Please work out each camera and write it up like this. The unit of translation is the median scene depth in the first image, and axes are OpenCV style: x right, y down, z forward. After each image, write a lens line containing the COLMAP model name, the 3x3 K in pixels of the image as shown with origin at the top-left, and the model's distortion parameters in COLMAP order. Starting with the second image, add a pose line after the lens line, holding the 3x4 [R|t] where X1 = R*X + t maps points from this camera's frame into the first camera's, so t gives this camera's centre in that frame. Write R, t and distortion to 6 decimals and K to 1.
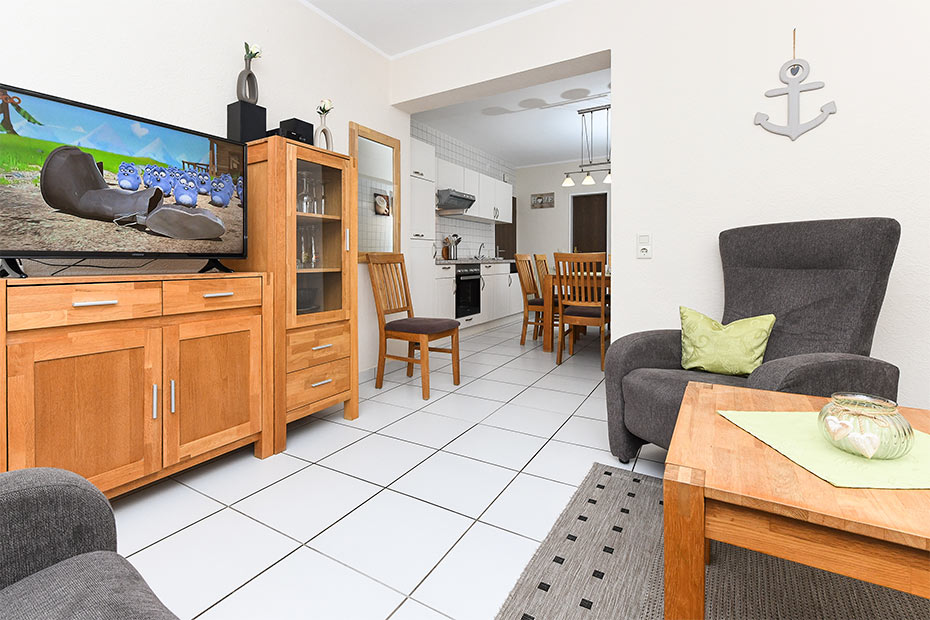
lens RADIAL K [[429.5, 0, 477.8], [0, 429.5, 315.3], [0, 0, 1]] dist [0.004238, -0.000099]
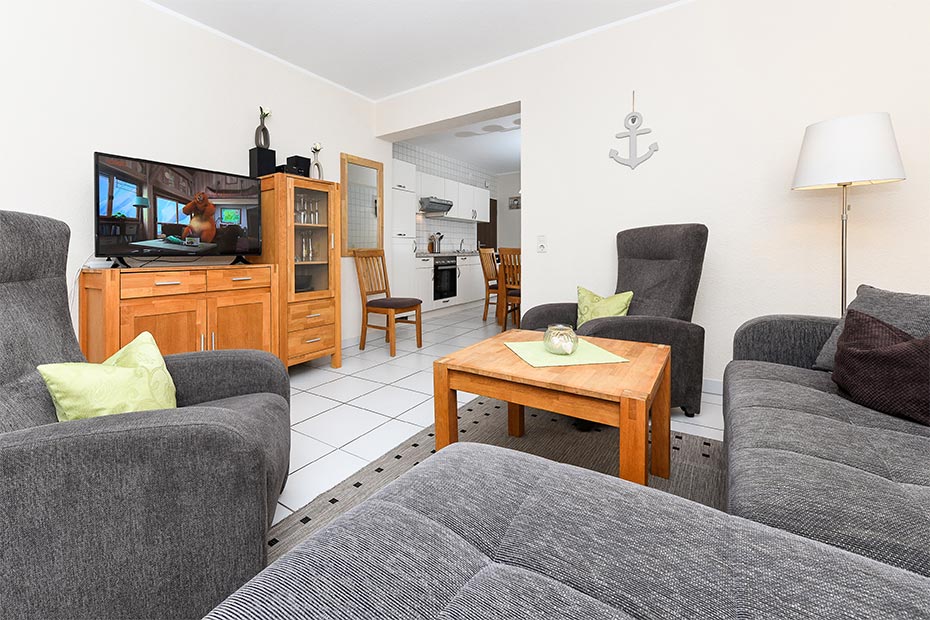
lens RADIAL K [[388.3, 0, 463.5], [0, 388.3, 304.3], [0, 0, 1]] dist [0.001934, 0.000367]
pose [[0.998283, -0.000438, -0.058571, 0.191891], [0.000750, 0.999986, 0.005303, 0.025626], [0.058568, -0.005338, 0.998269, -0.242810]]
